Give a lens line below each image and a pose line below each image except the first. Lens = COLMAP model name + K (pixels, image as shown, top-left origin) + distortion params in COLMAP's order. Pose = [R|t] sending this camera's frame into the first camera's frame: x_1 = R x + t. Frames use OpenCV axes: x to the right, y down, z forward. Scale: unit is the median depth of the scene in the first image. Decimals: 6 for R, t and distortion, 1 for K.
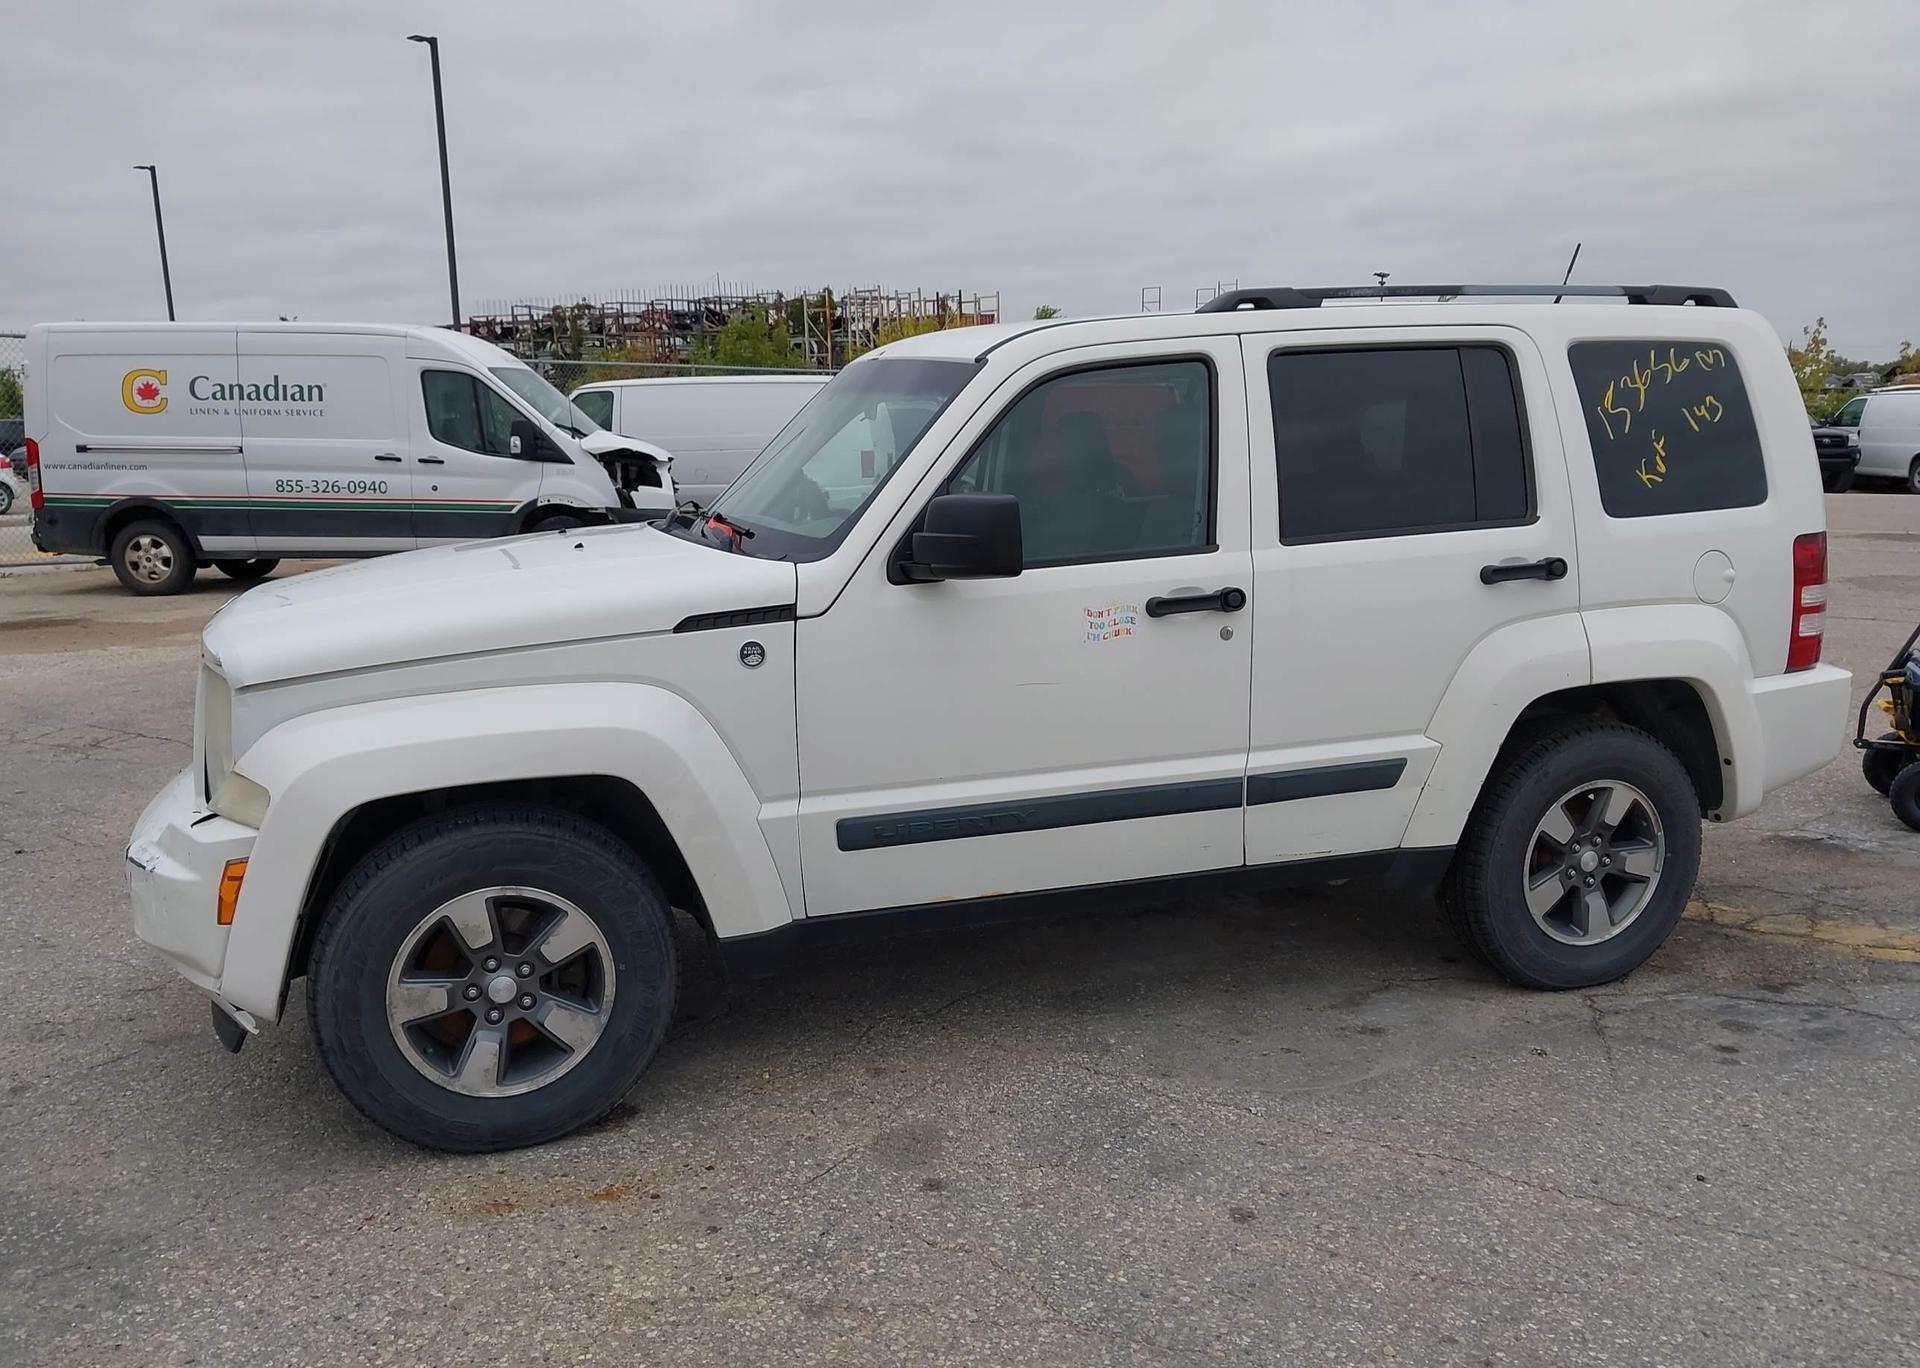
lens RADIAL K [[1515.5, 0, 956.5], [0, 1515.5, 688.1], [0, 0, 1]] dist [0.037929, -0.055920]
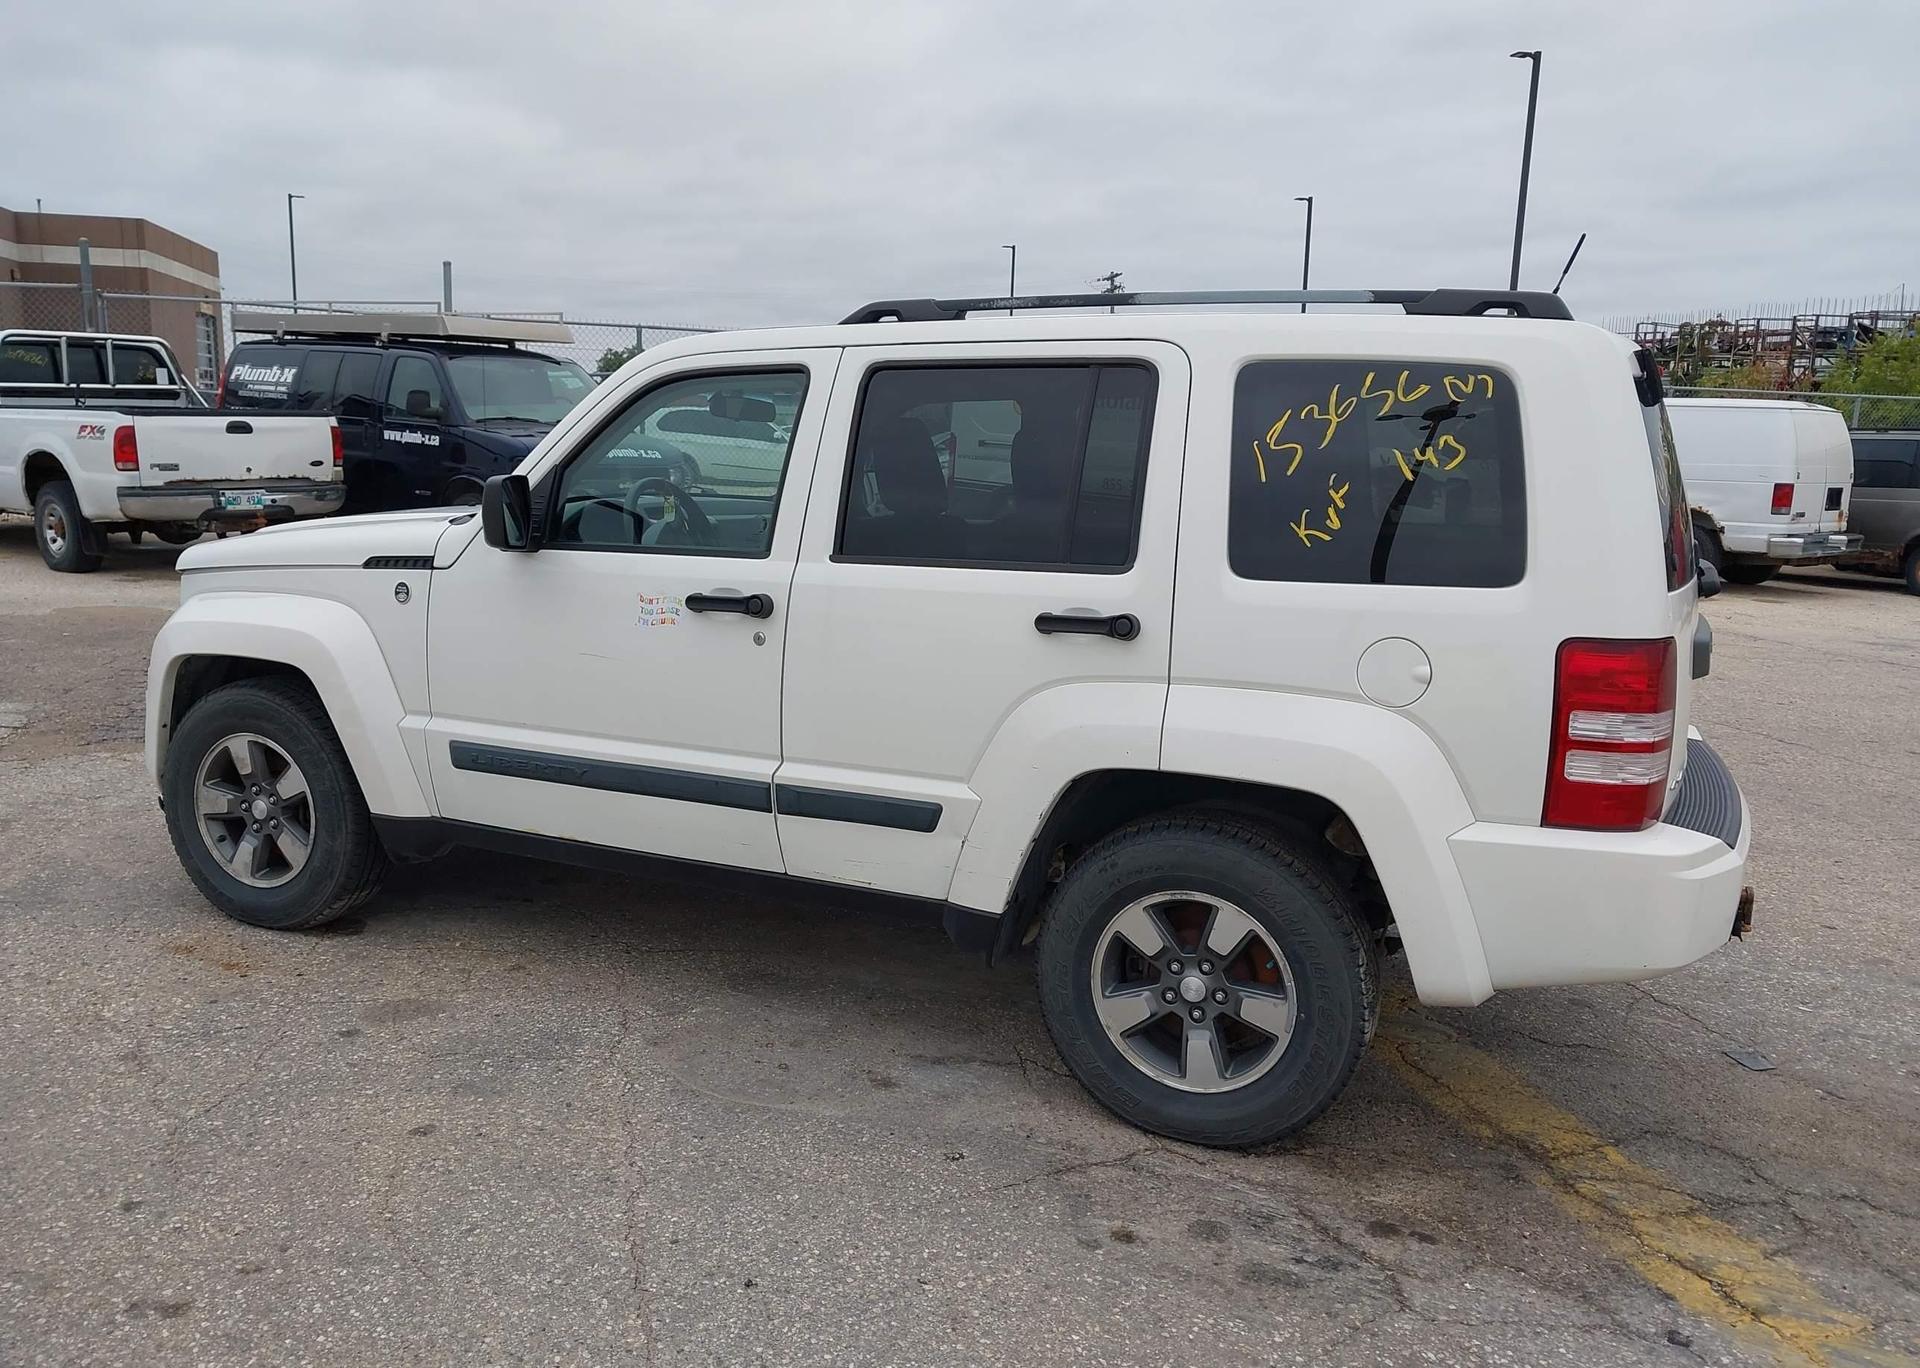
lens RADIAL K [[1515.5, 0, 947.9], [0, 1515.5, 692.6], [0, 0, 1]] dist [0.037929, -0.055920]
pose [[0.735440, 0.159676, -0.658507, 0.872457], [-0.164737, 0.984813, 0.054816, -0.071071], [0.657259, 0.068166, 0.750576, 0.298577]]
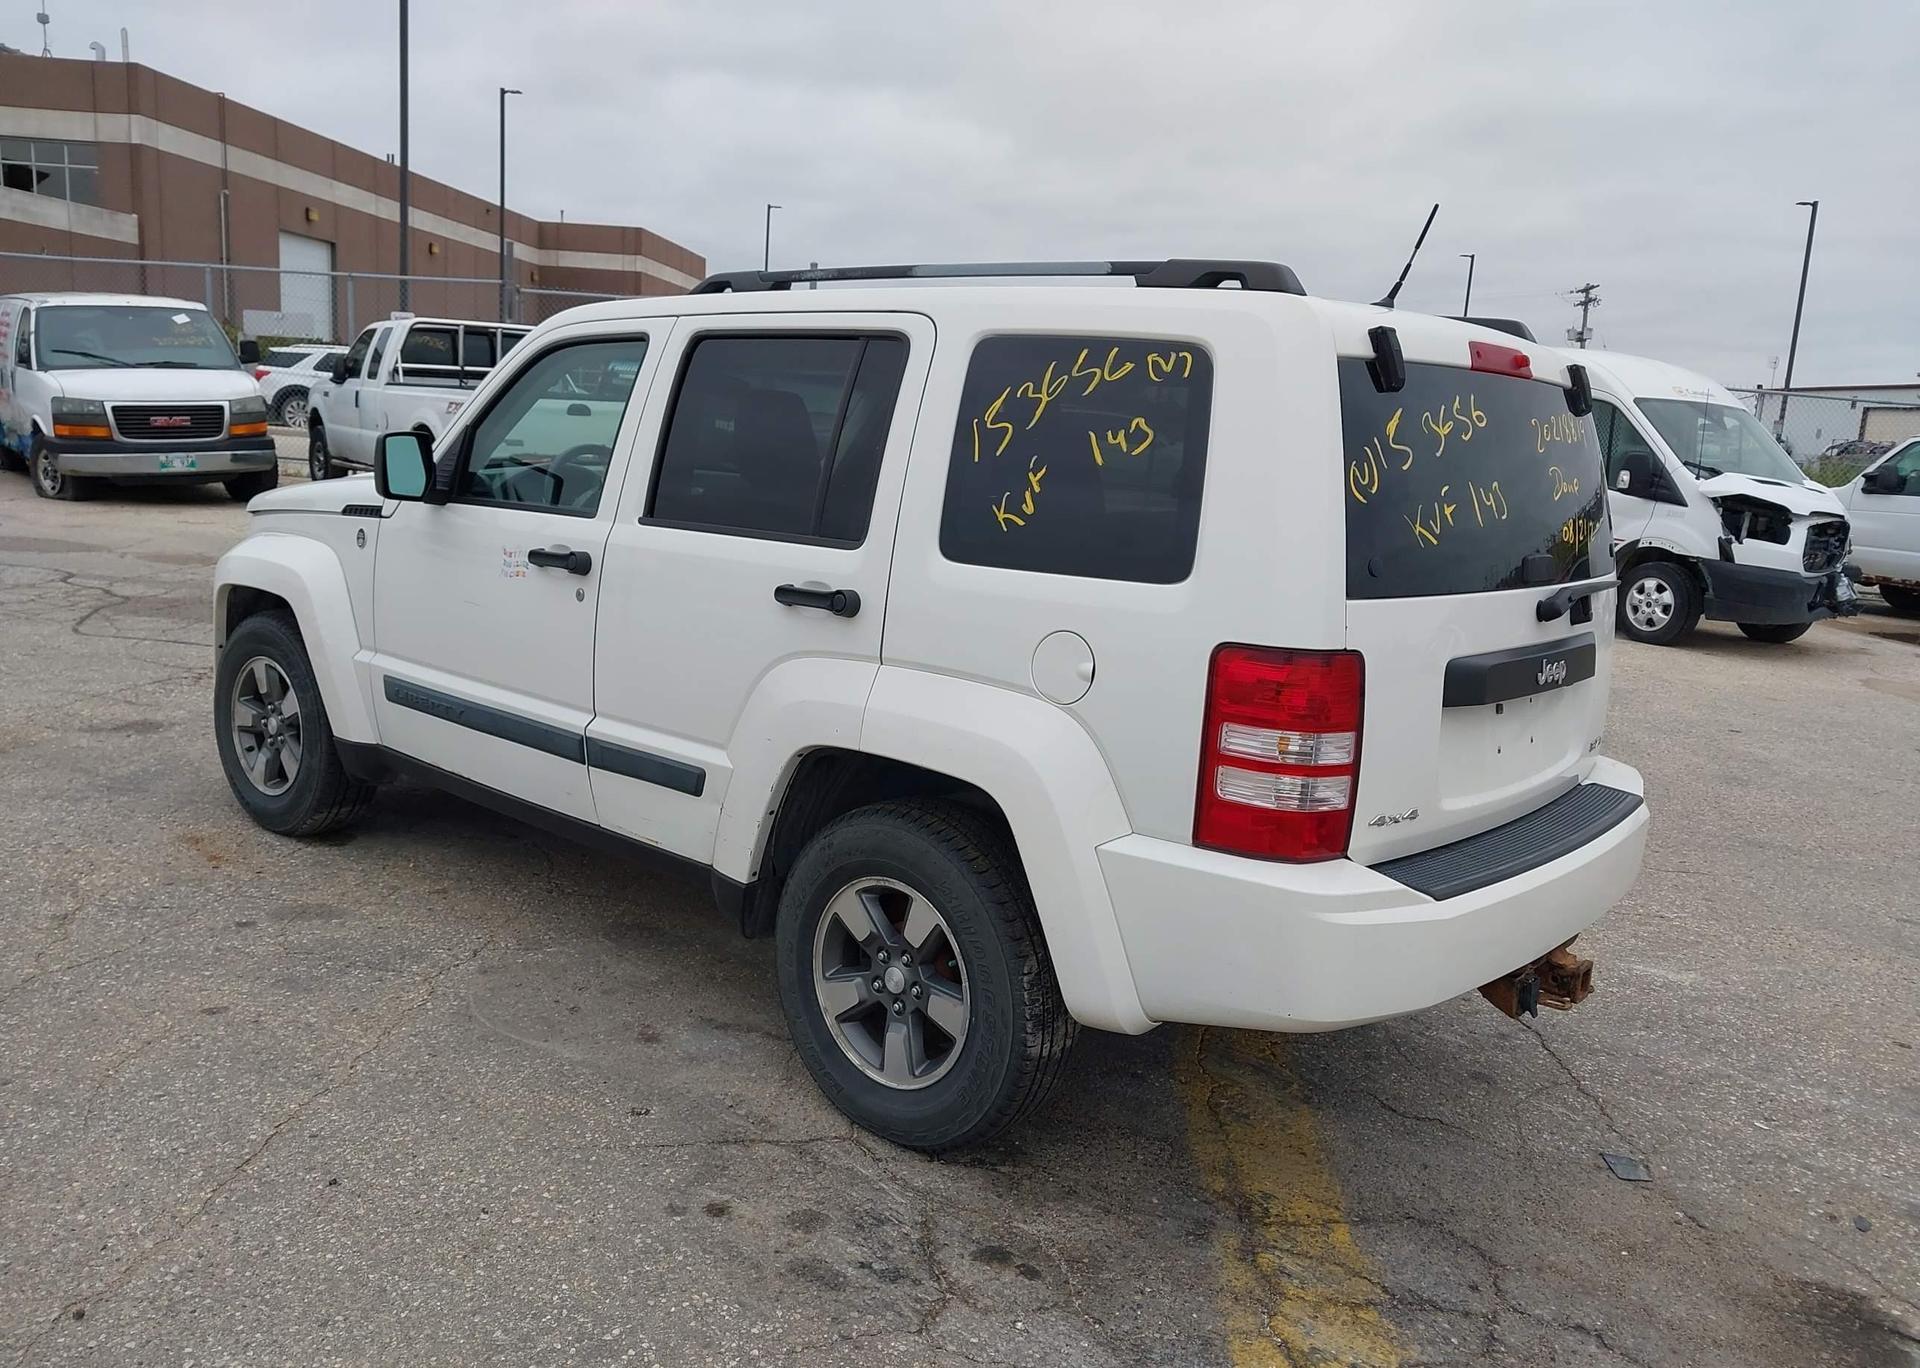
lens RADIAL K [[1515.5, 0, 950.3], [0, 1515.5, 693.4], [0, 0, 1]] dist [0.037929, -0.055920]
pose [[0.506306, 0.209918, -0.836414, 1.114782], [-0.228014, 0.967989, 0.104916, -0.128920], [0.831663, 0.137594, 0.537963, 0.602643]]
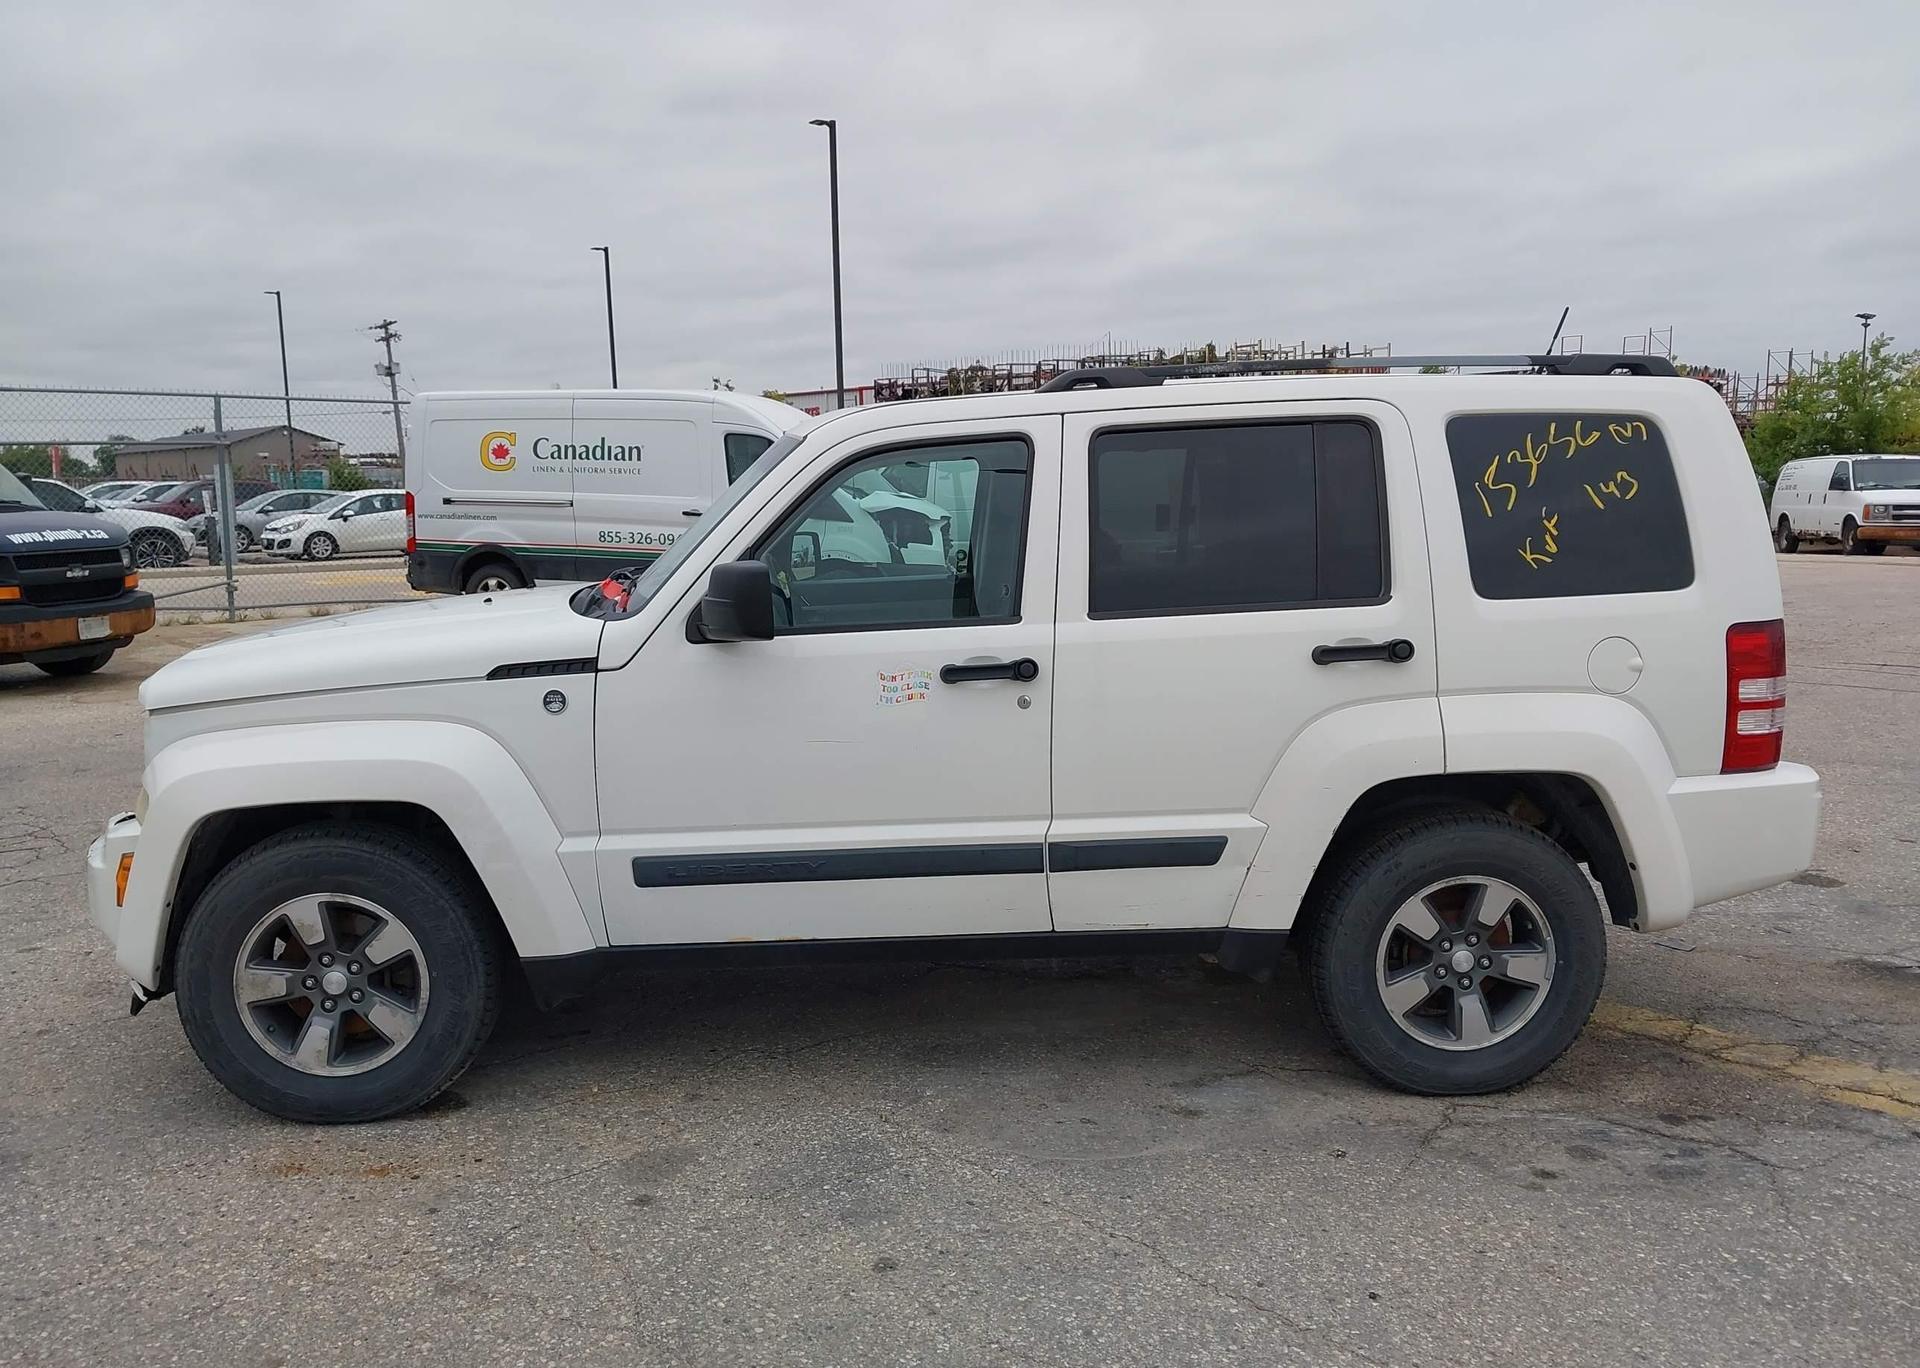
lens RADIAL K [[1515.5, 0, 951.6], [0, 1515.5, 686.9], [0, 0, 1]] dist [0.037929, -0.055920]
pose [[0.963728, 0.041082, -0.263706, 0.368601], [-0.050309, 0.998332, -0.028330, -0.013892], [0.262103, 0.040569, 0.964187, -0.000175]]
